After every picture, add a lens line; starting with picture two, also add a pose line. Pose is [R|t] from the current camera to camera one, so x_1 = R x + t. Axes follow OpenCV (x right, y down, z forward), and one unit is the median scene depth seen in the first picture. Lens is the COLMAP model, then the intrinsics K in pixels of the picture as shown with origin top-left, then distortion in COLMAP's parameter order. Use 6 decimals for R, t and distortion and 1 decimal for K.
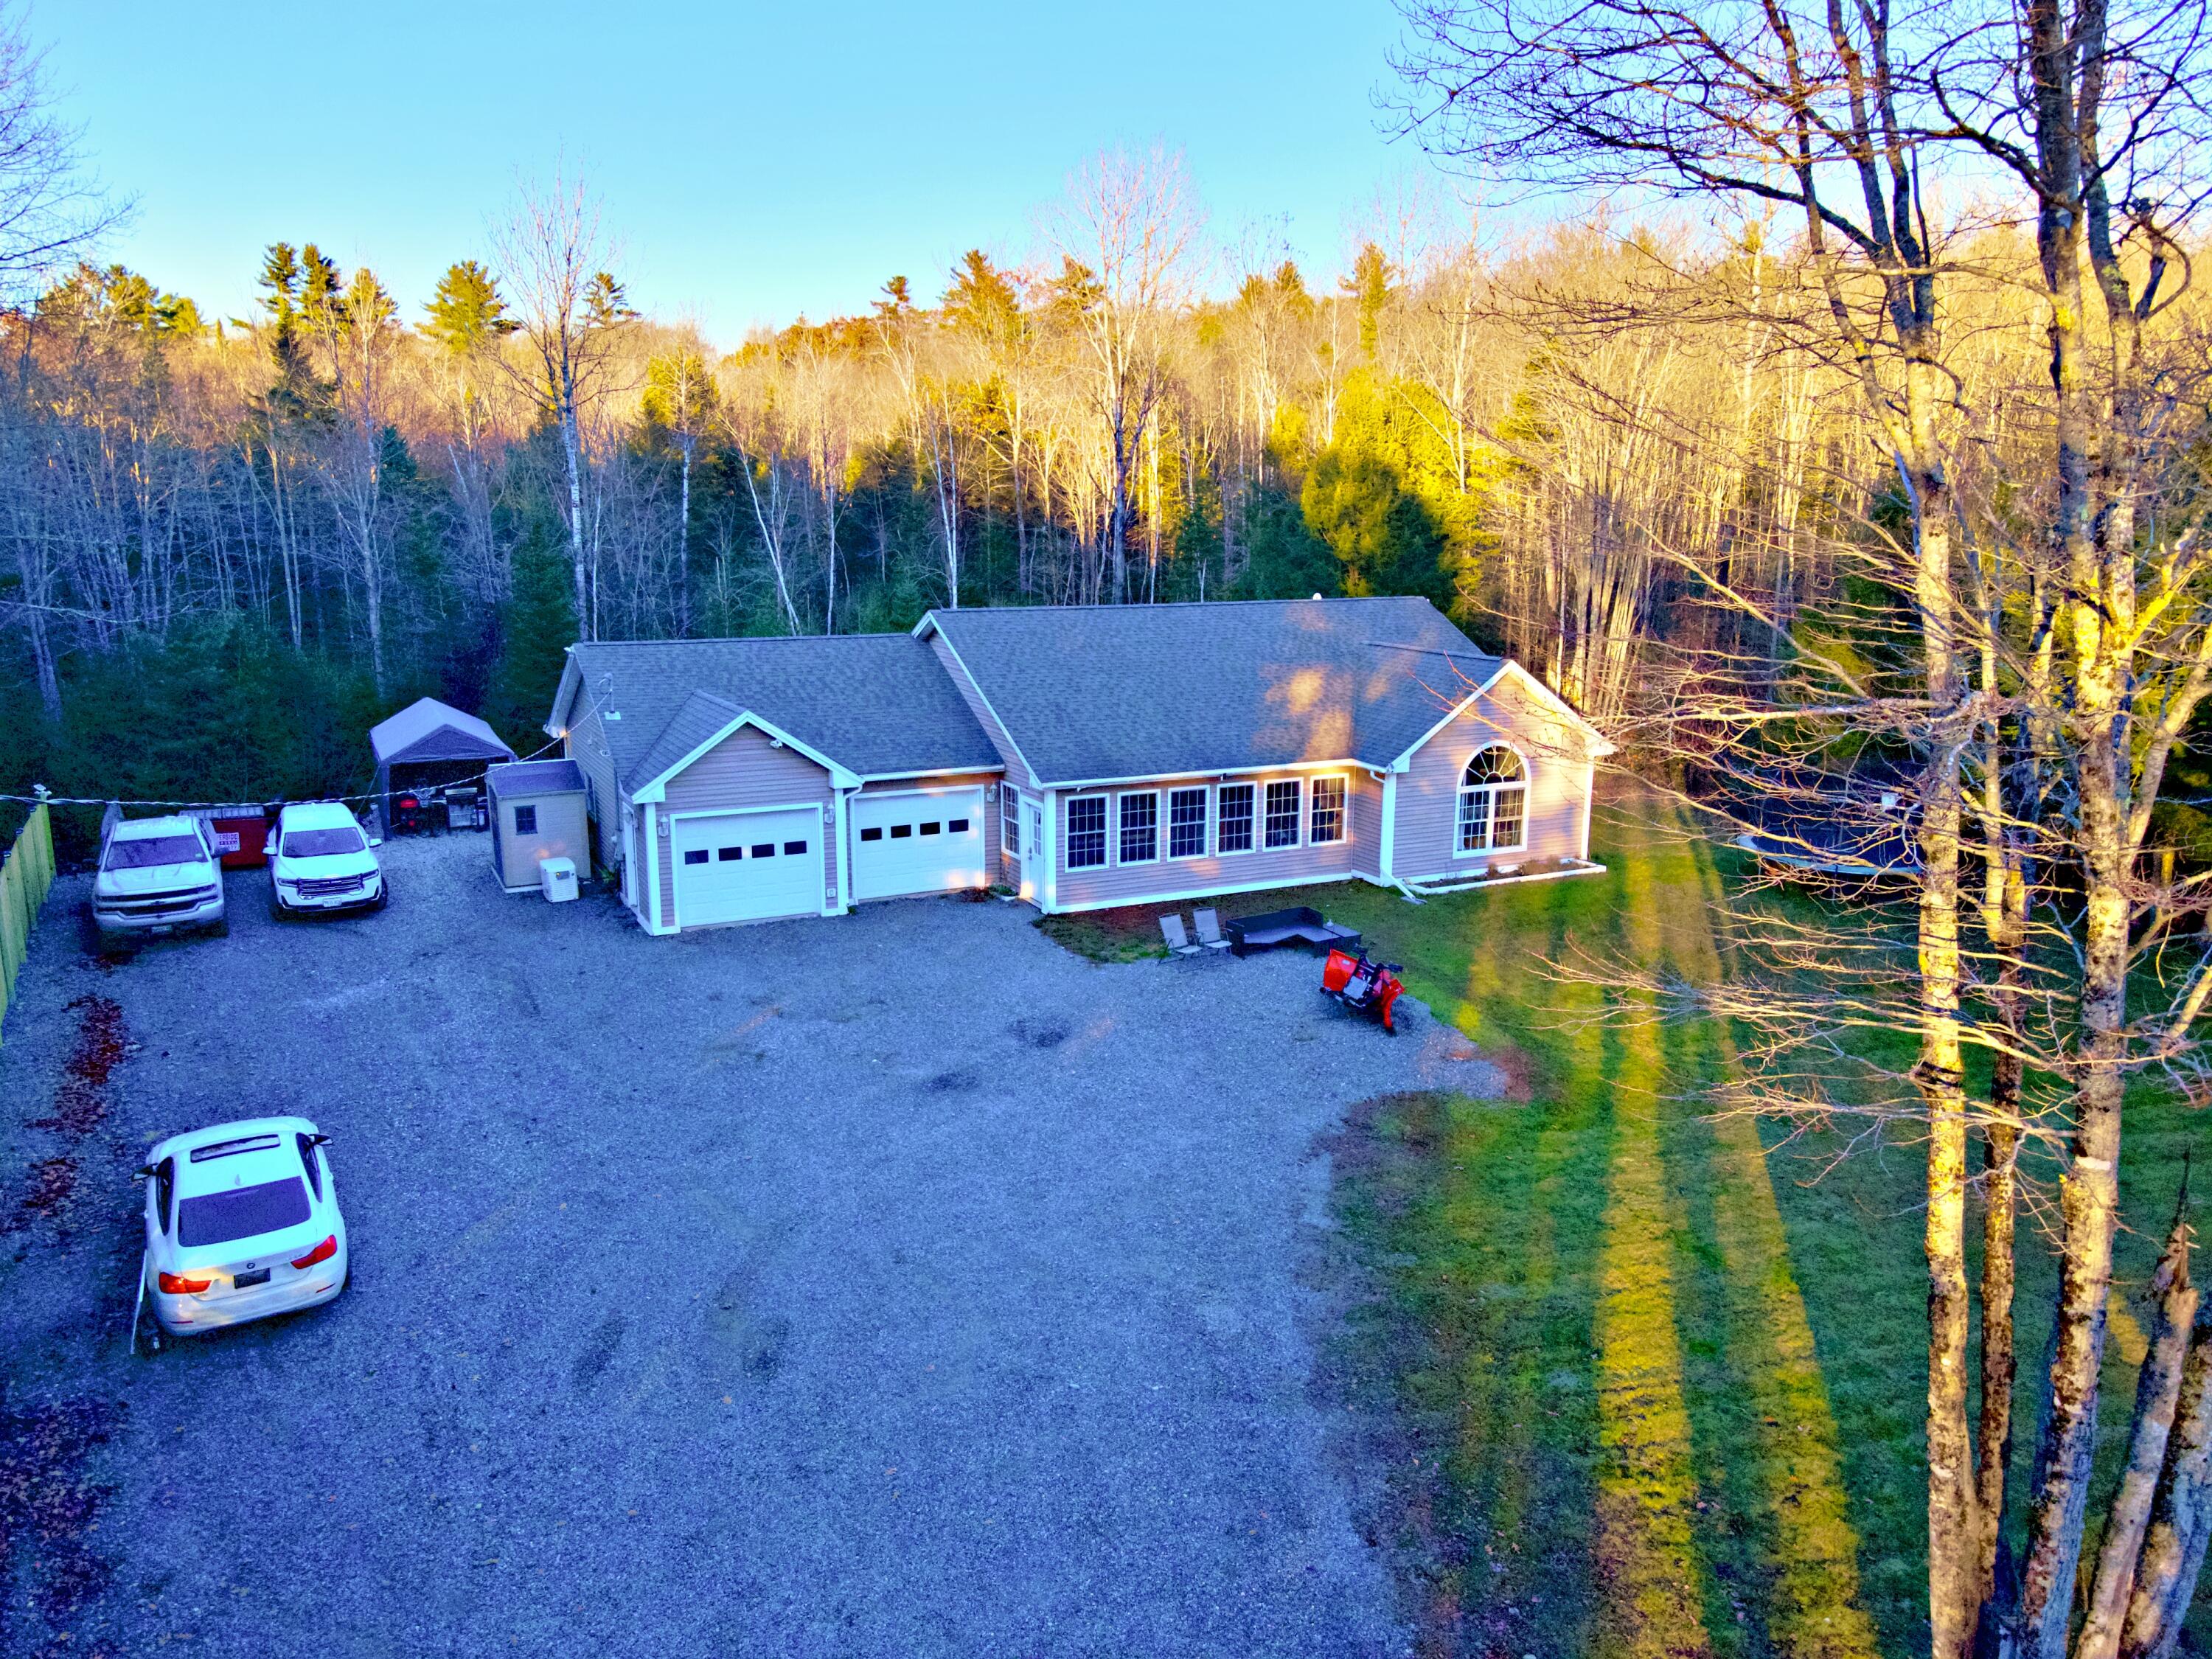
lens RADIAL K [[1648.4, 0, 1106.0], [0, 1648.4, 829.5], [0, 0, 1]] dist [0.057120, 0.004645]
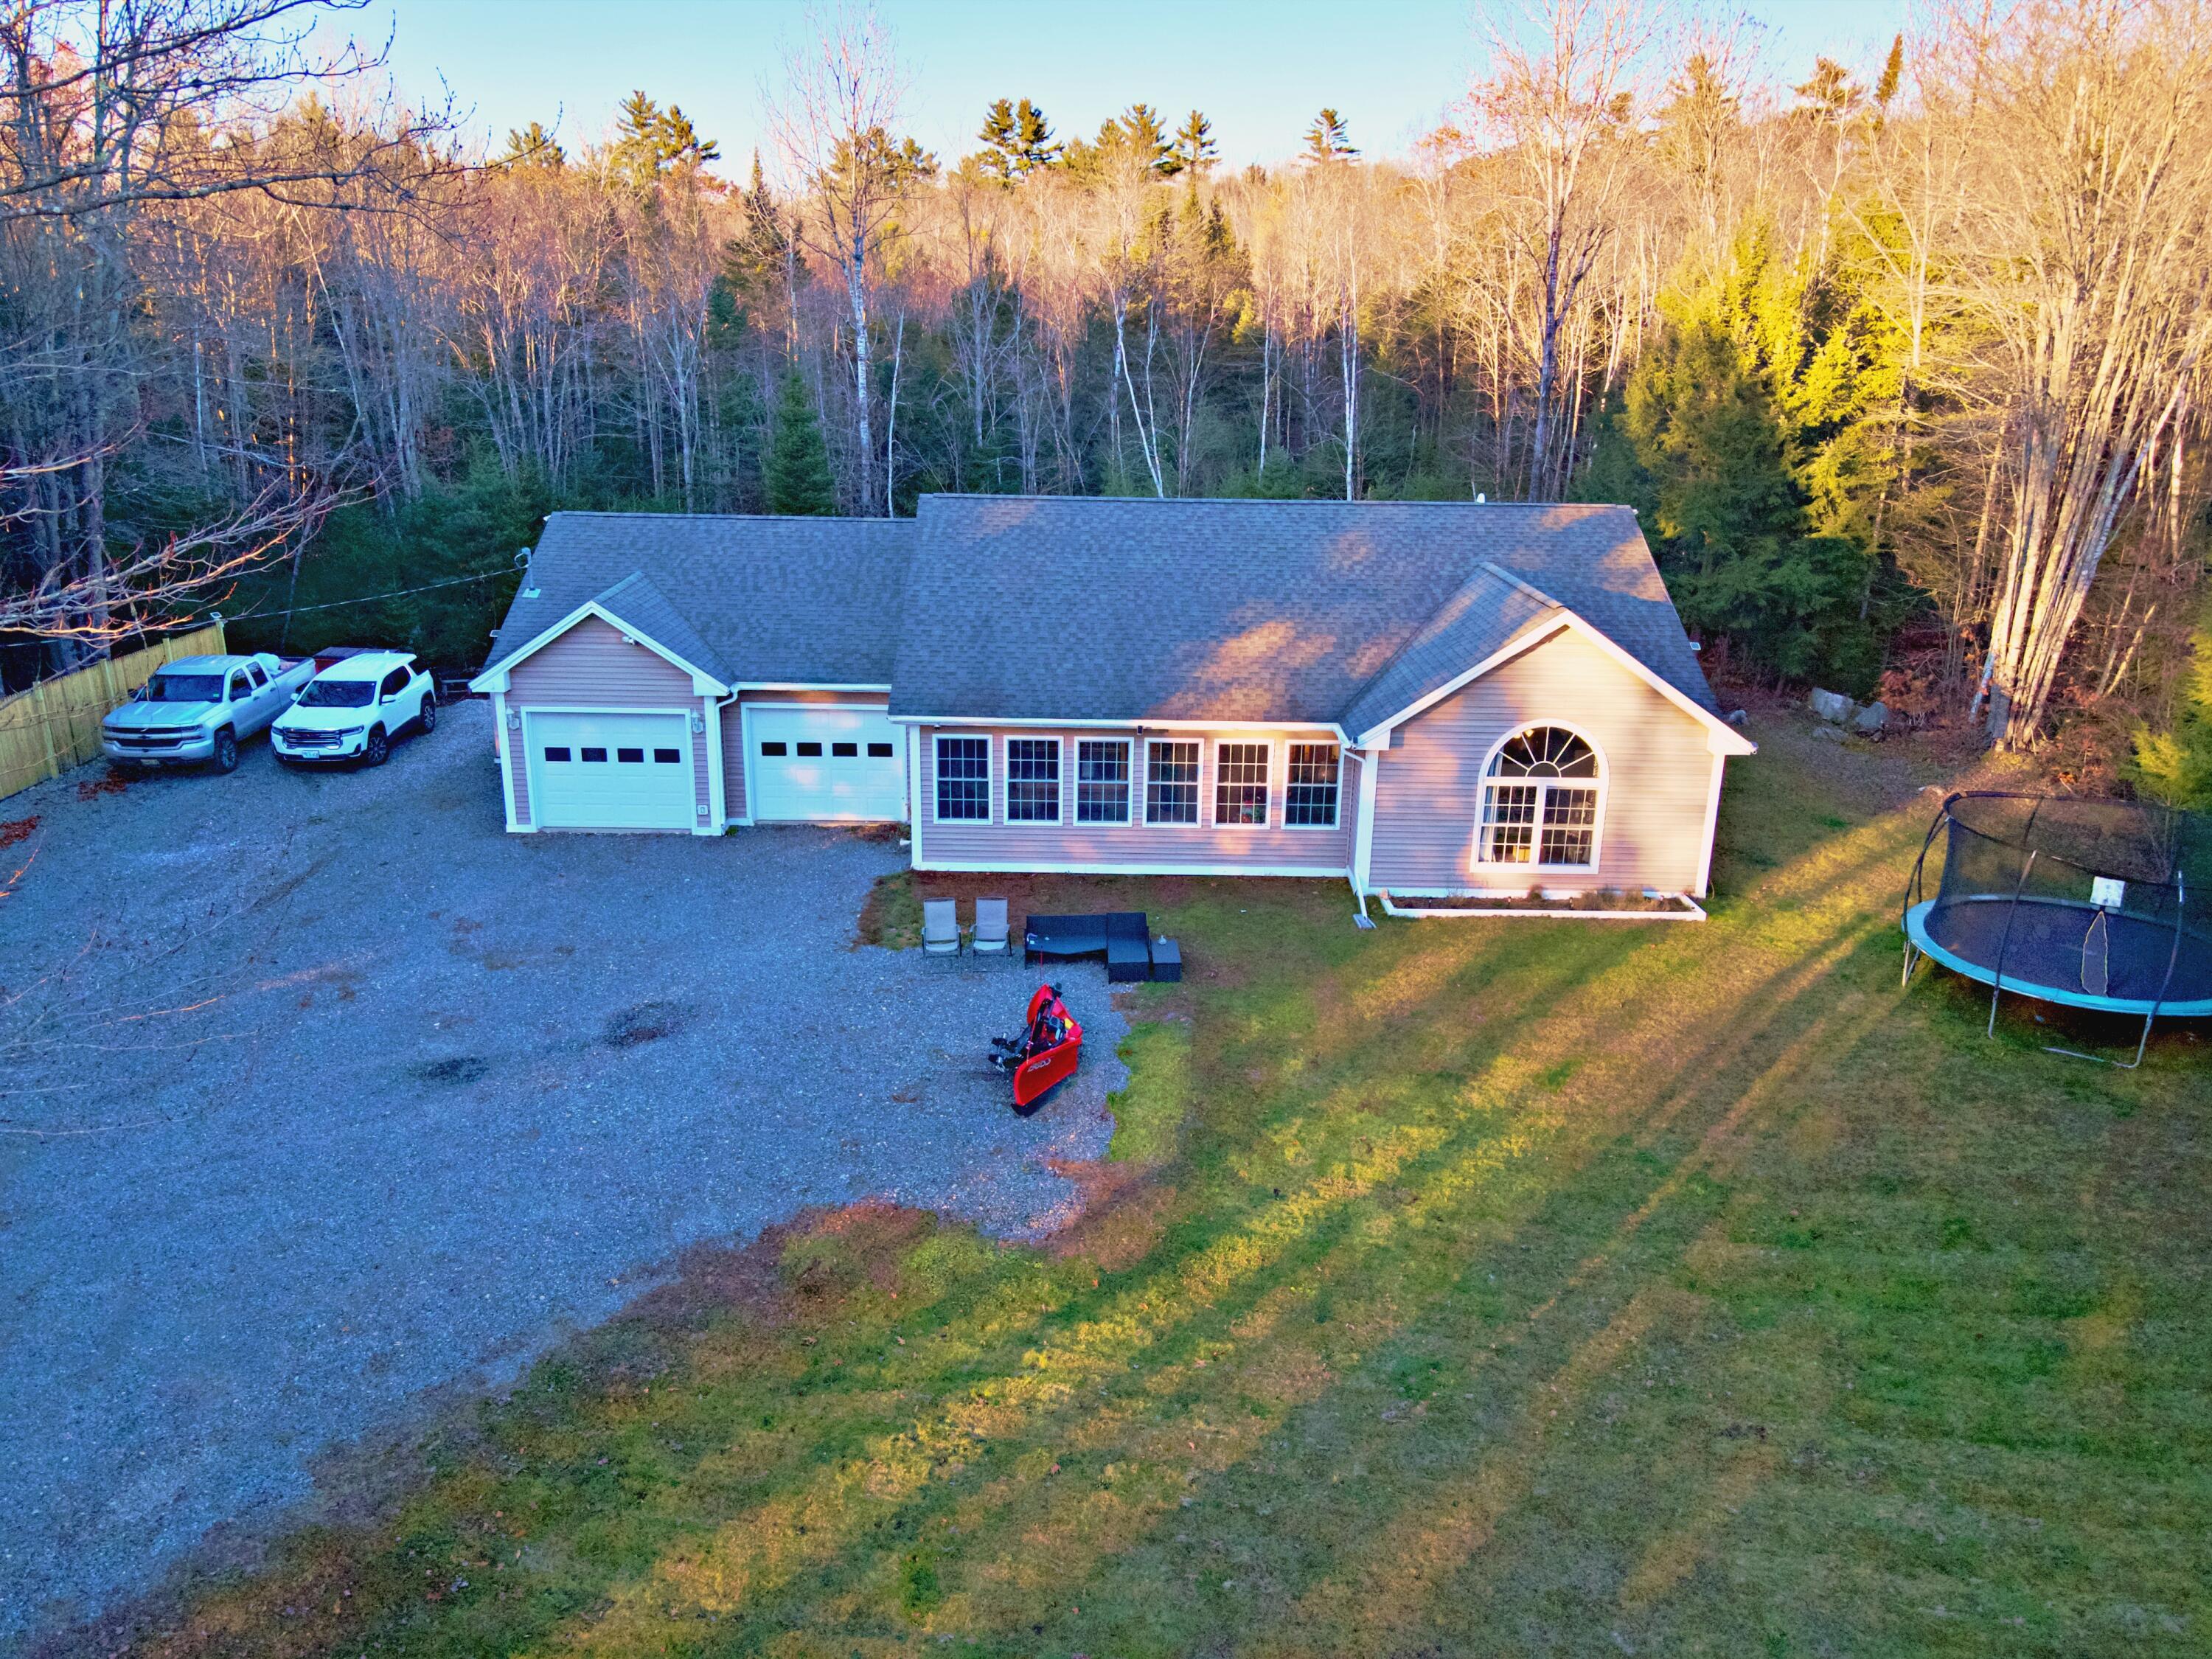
lens RADIAL K [[1653.2, 0, 1106.0], [0, 1653.2, 829.5], [0, 0, 1]] dist [0.007998, 0.007696]
pose [[0.894626, 0.139805, -0.424380, 0.409680], [-0.101108, 0.988494, 0.112499, -0.074019], [0.435225, -0.057736, 0.898468, 0.286623]]
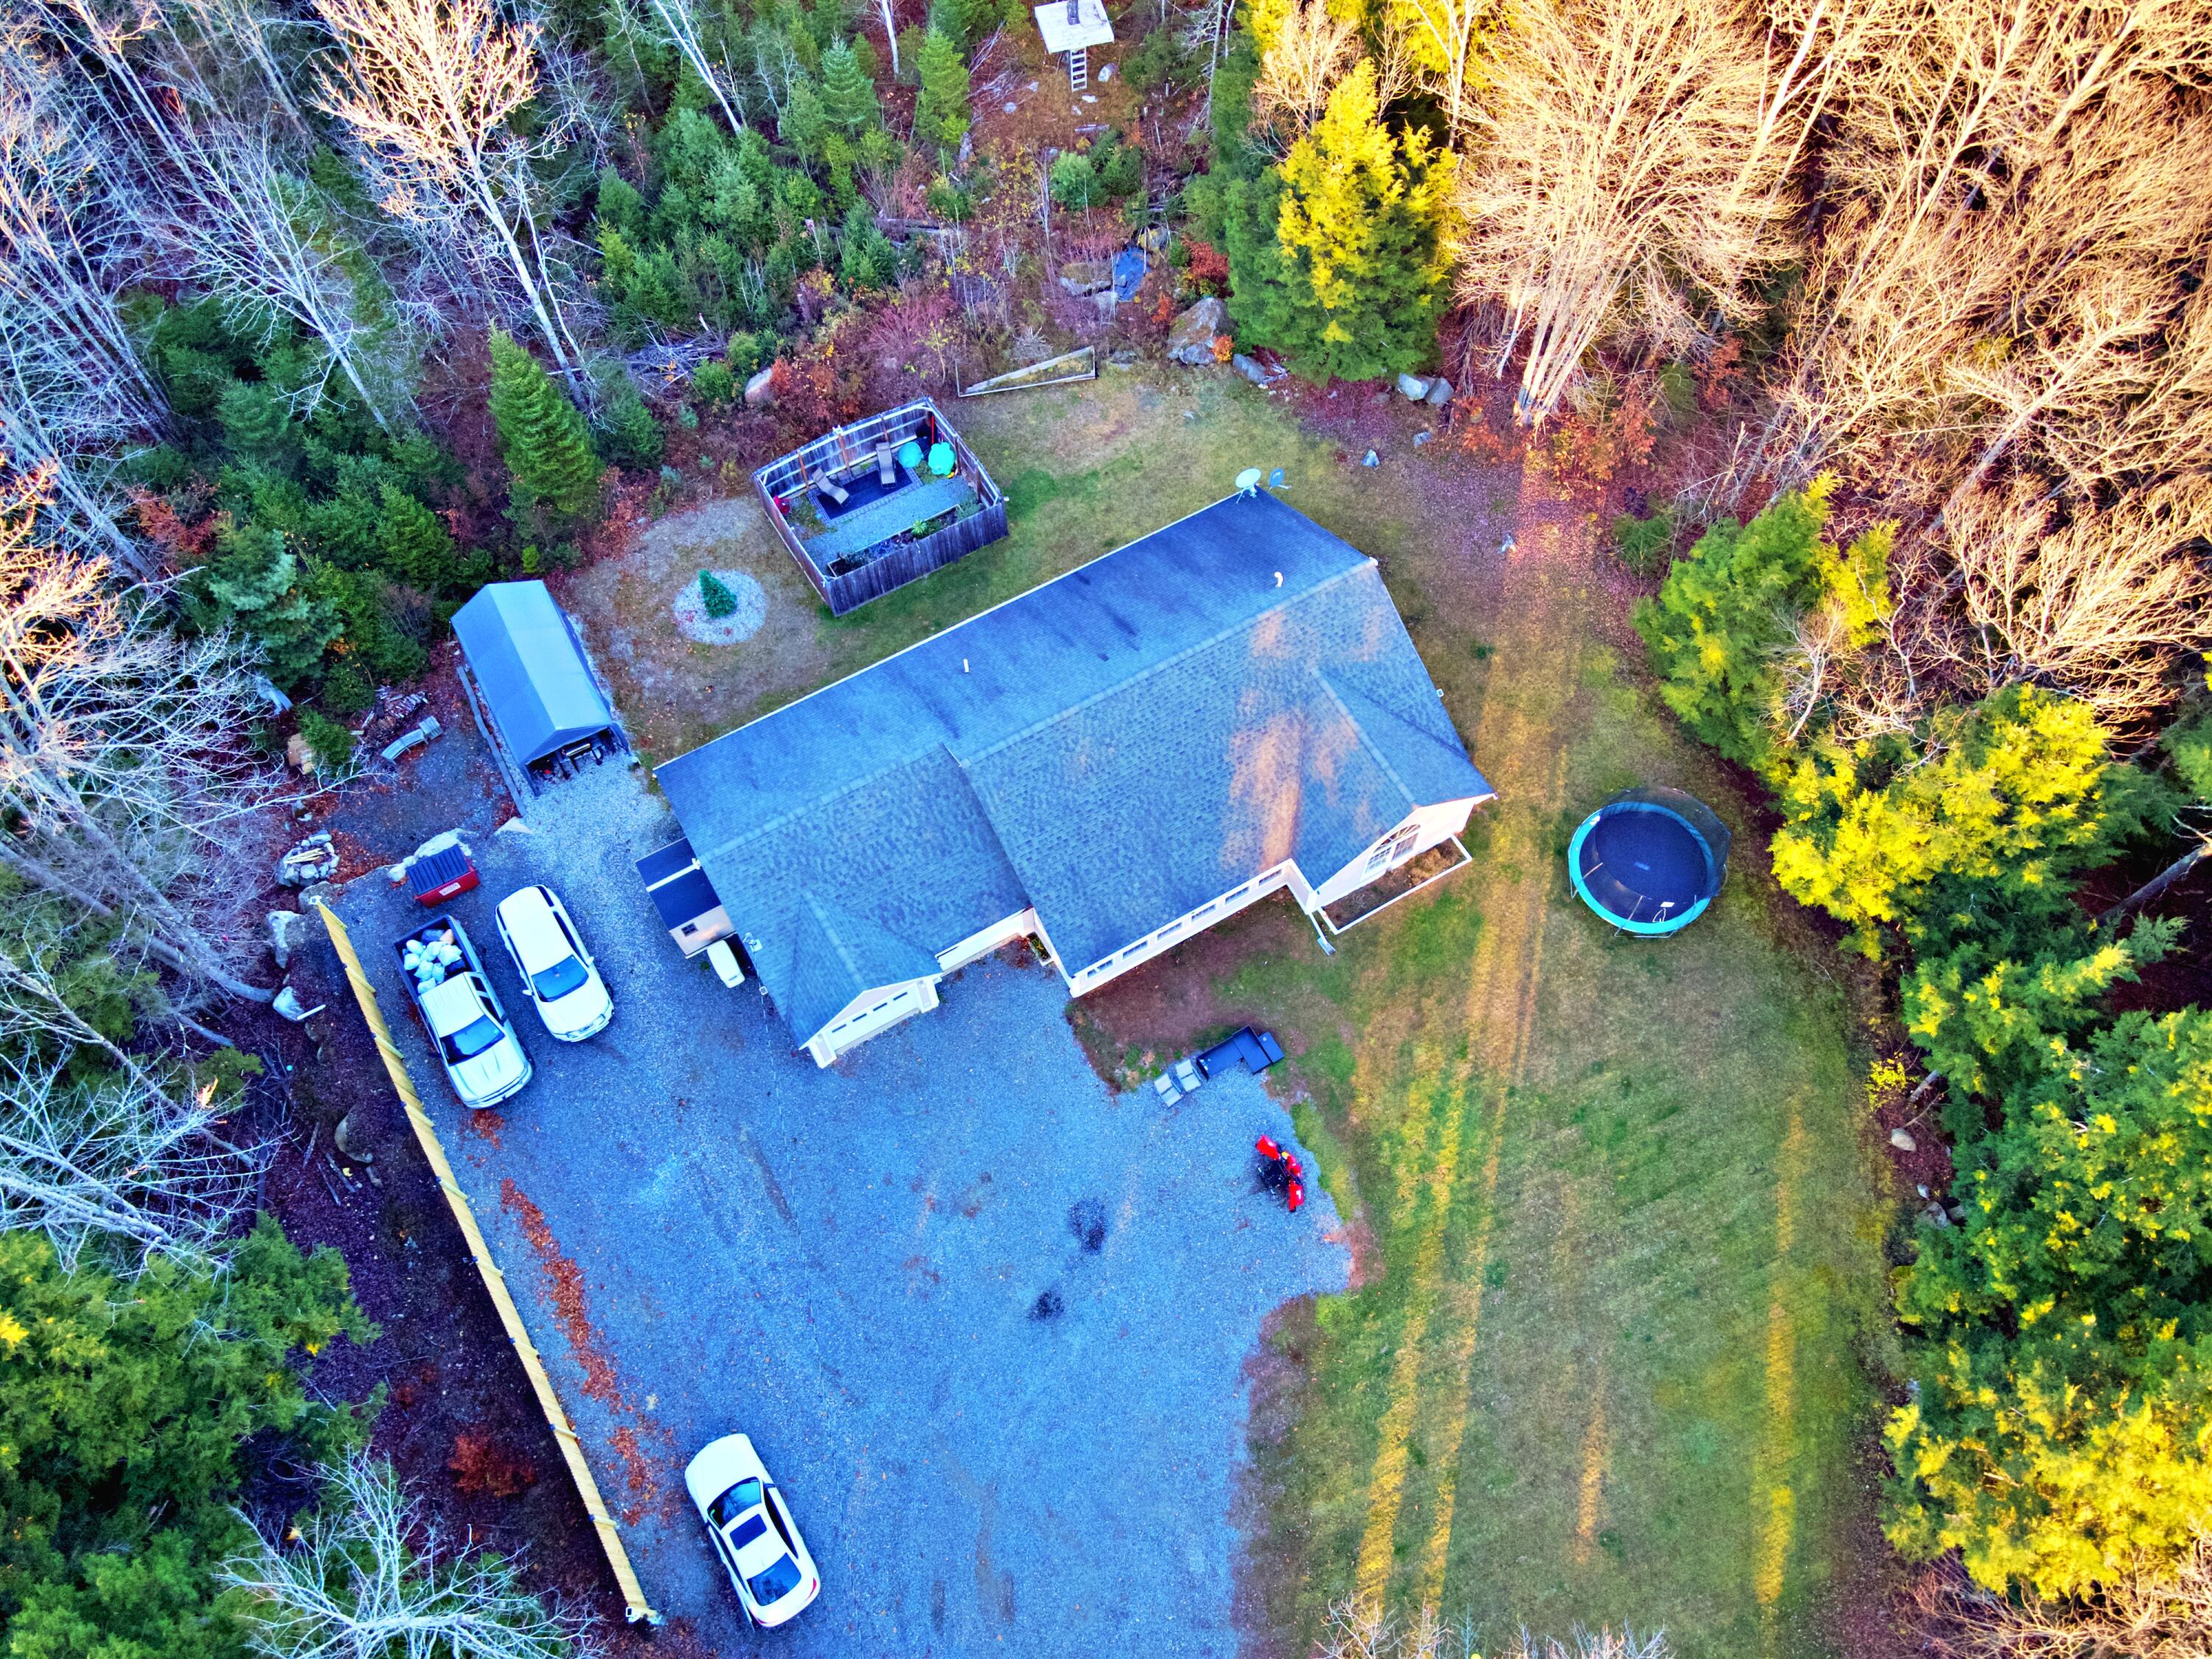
lens RADIAL K [[1653.2, 0, 1106.0], [0, 1653.2, 829.5], [0, 0, 1]] dist [0.007998, 0.007696]
pose [[0.998543, -0.044799, 0.030066, -0.045006], [0.003169, 0.605000, 0.796219, -1.208388], [-0.053860, -0.794964, 0.604261, 0.229466]]
